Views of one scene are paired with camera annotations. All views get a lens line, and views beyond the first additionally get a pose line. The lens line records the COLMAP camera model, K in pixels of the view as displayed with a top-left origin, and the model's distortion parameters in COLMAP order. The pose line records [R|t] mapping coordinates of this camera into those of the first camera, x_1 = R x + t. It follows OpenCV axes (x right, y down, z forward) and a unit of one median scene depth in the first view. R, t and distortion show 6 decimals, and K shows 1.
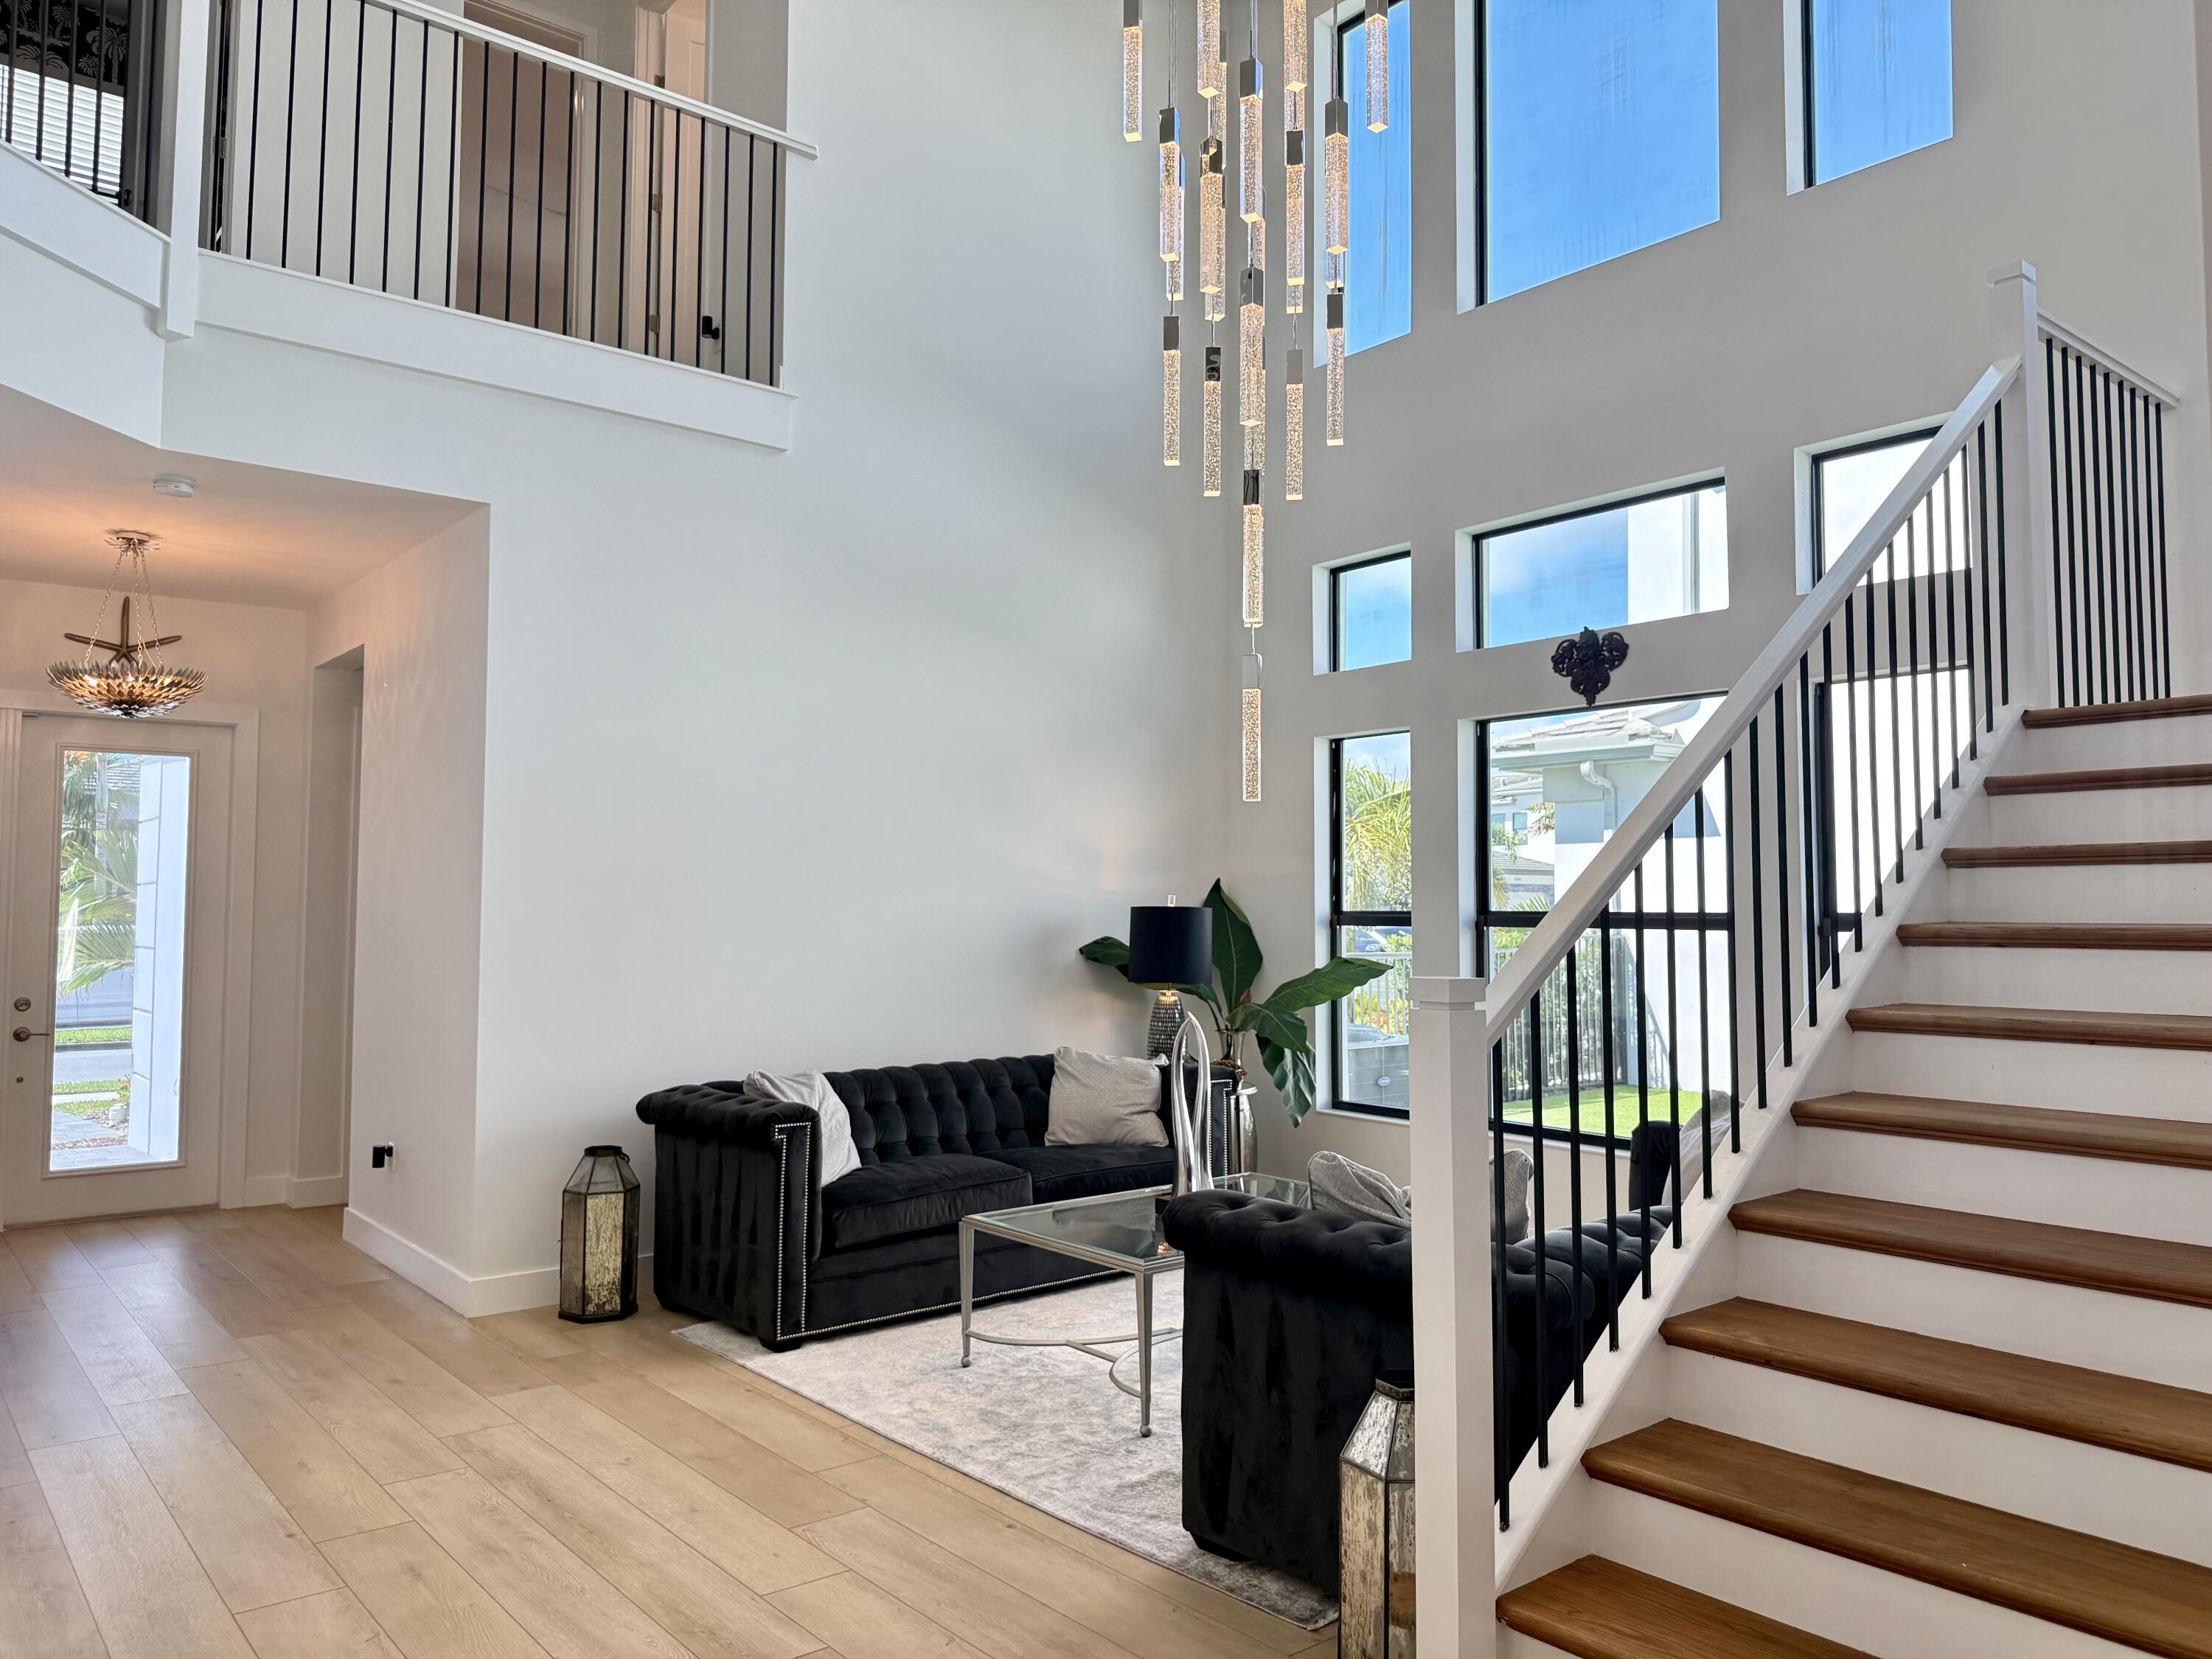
lens RADIAL K [[1549.7, 0, 1106.0], [0, 1549.7, 829.5], [0, 0, 1]] dist [-0.003620, -0.002209]
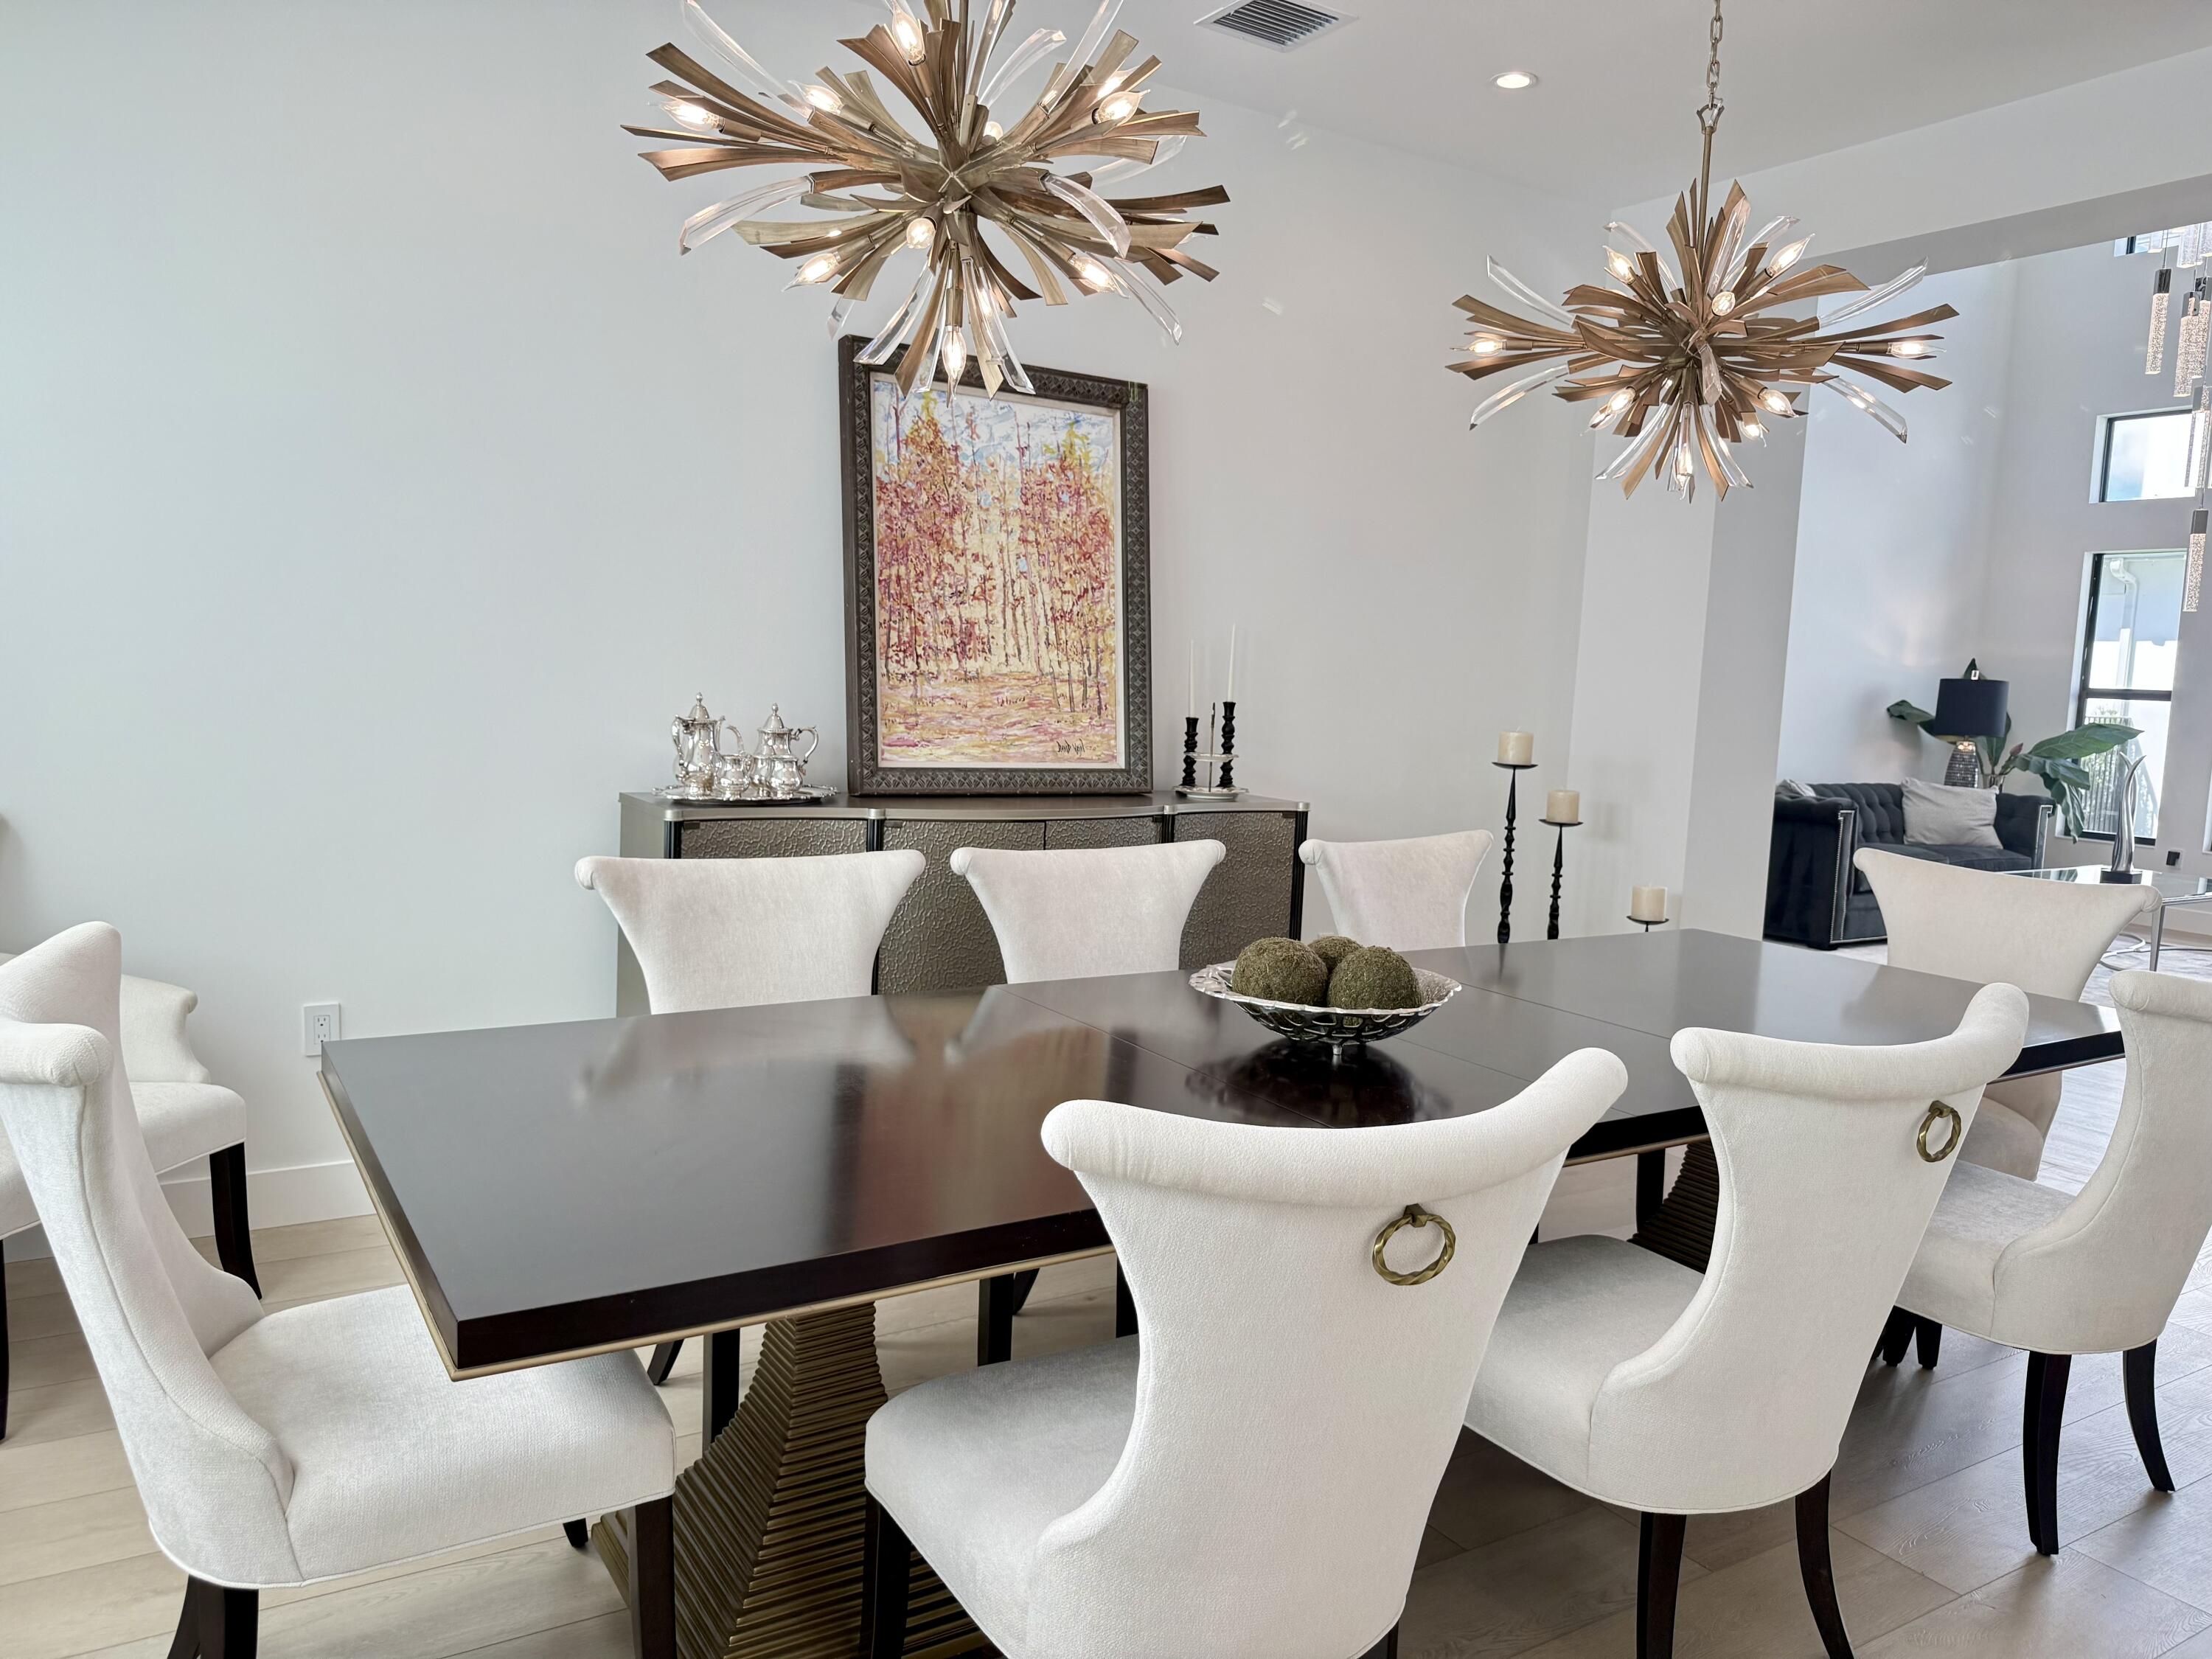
lens RADIAL K [[1604.9, 0, 1106.0], [0, 1604.9, 829.5], [0, 0, 1]] dist [-0.000233, -0.001720]
pose [[0.989198, 0.050765, -0.137517, -0.575571], [-0.029807, 0.988179, 0.150378, -0.010596], [0.143525, -0.144654, 0.979018, -0.560985]]
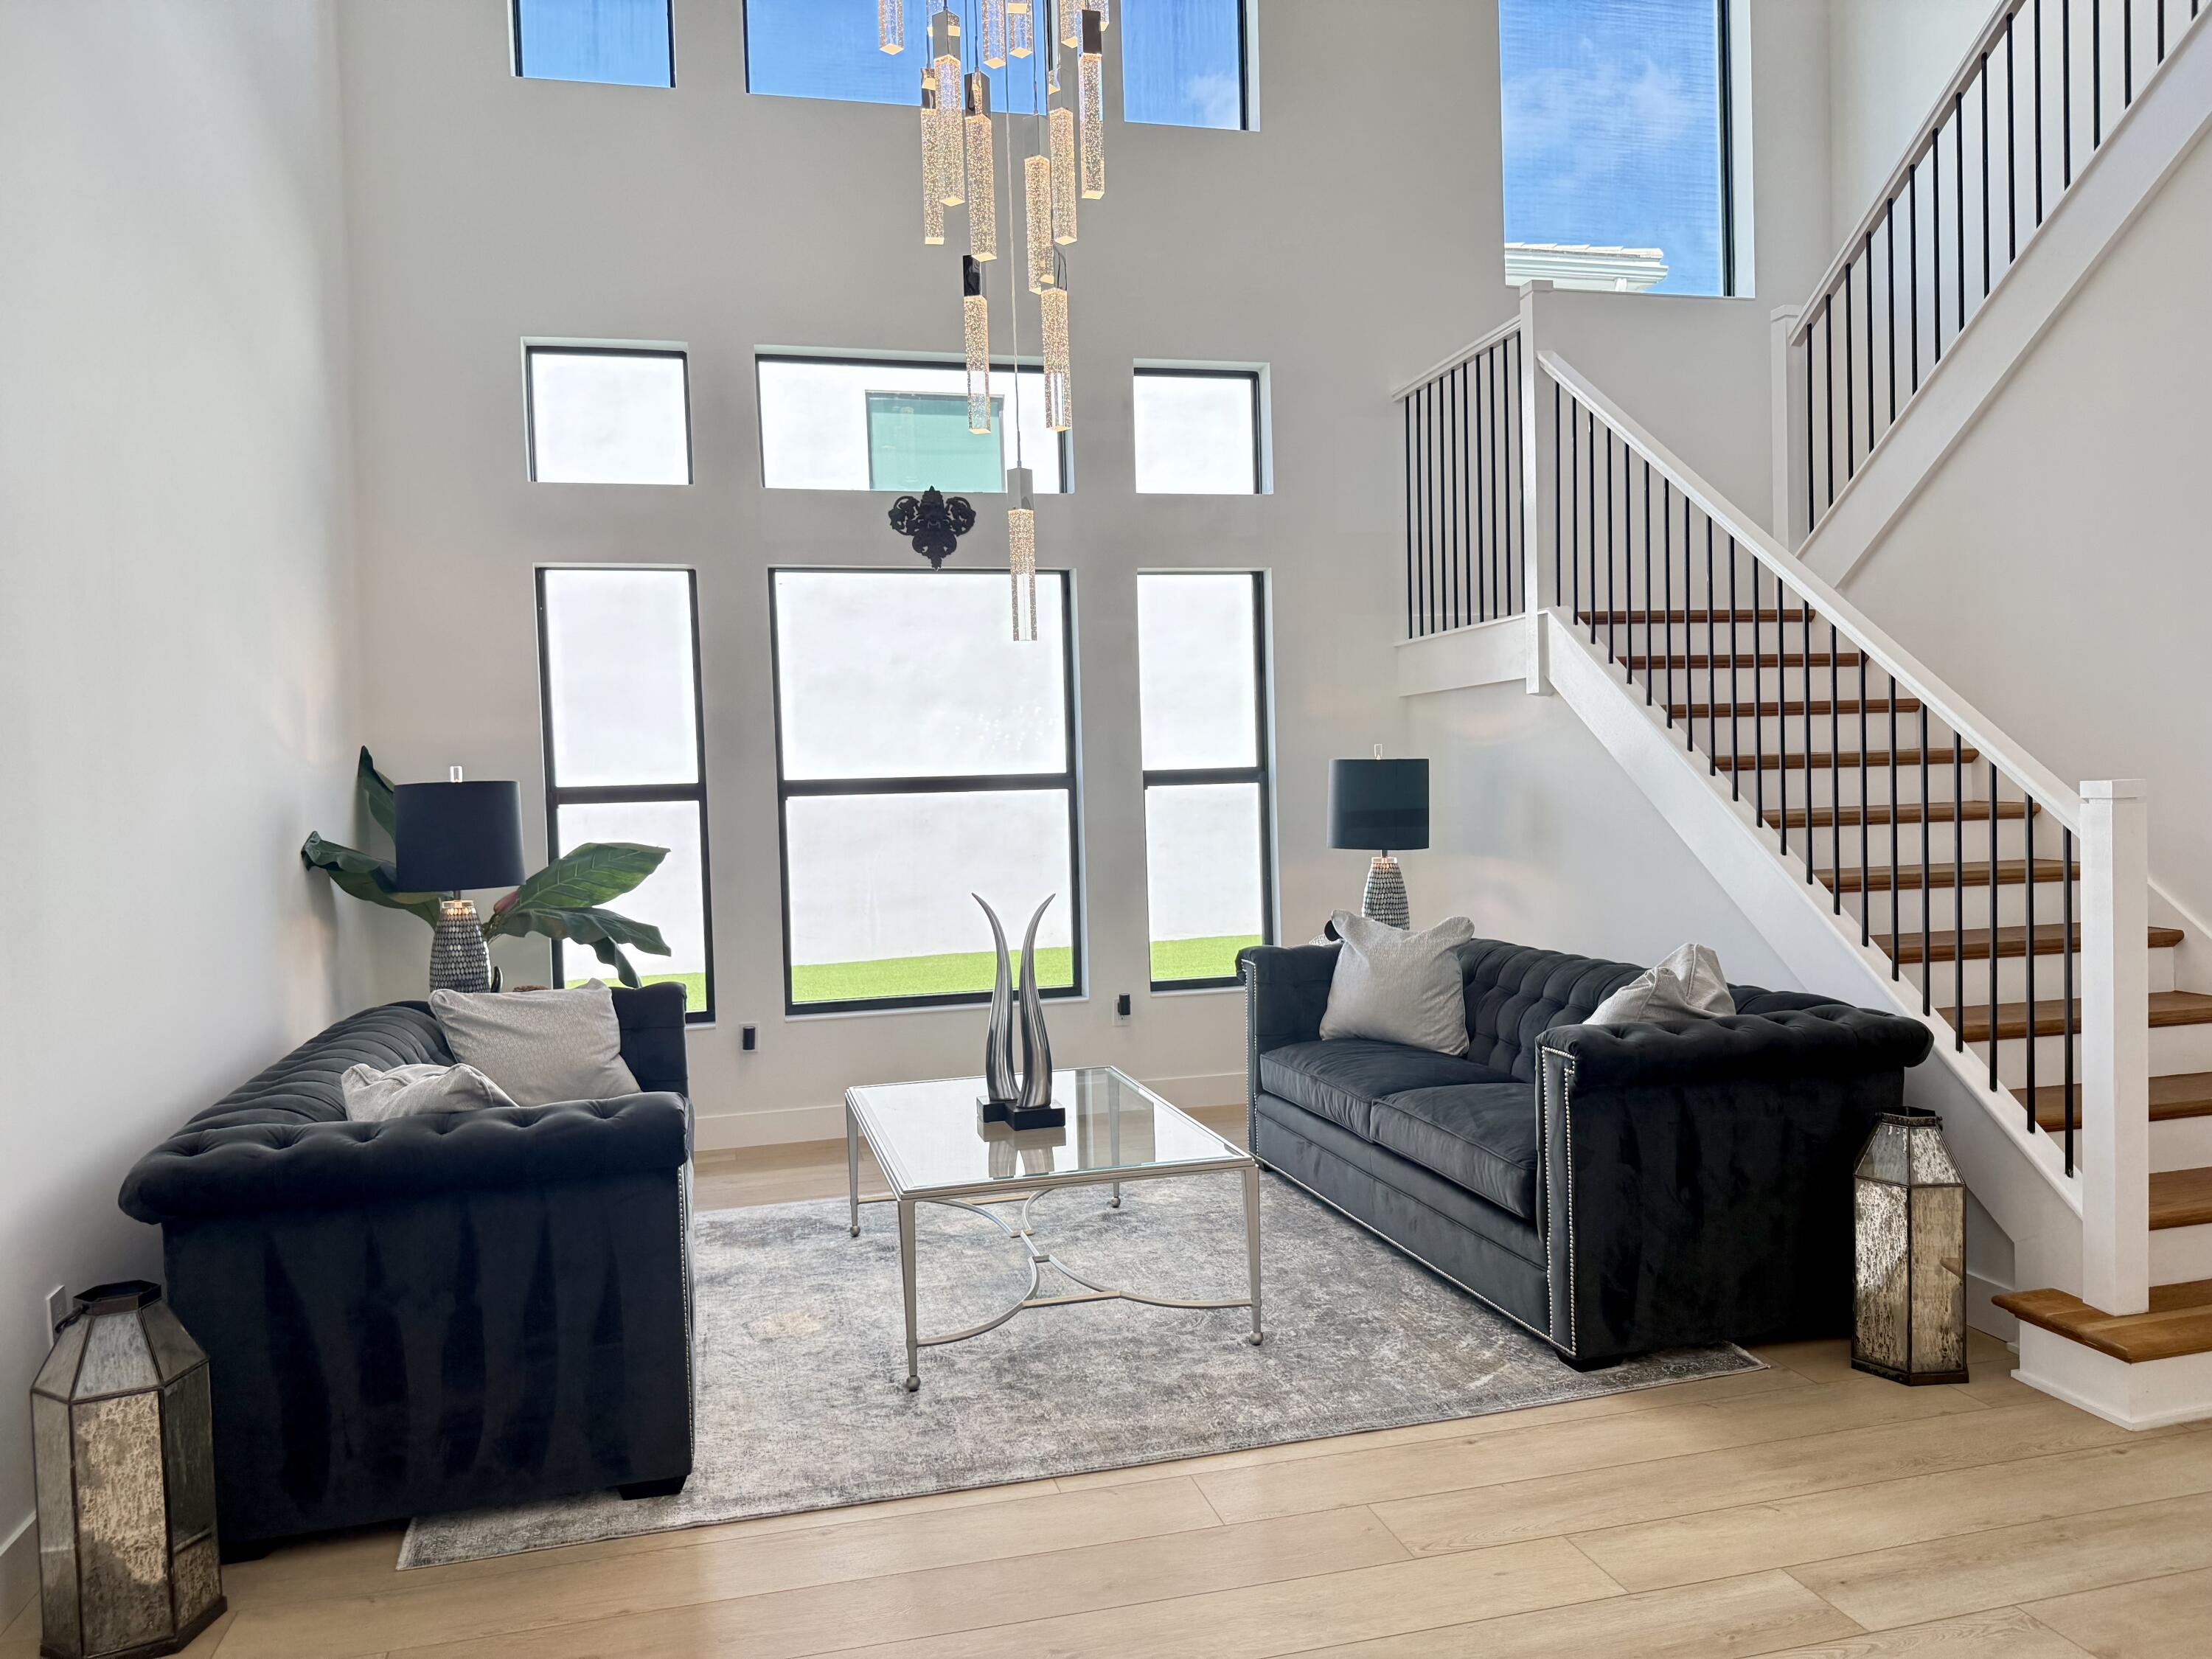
lens RADIAL K [[1537.8, 0, 1098.7], [0, 1537.8, 864.3], [0, 0, 1]] dist [0.000330, -0.002501]
pose [[0.434433, -0.060637, 0.898661, -0.531945], [-0.016209, 0.997043, 0.075112, 0.032590], [-0.900558, -0.047197, 0.432166, 0.474310]]
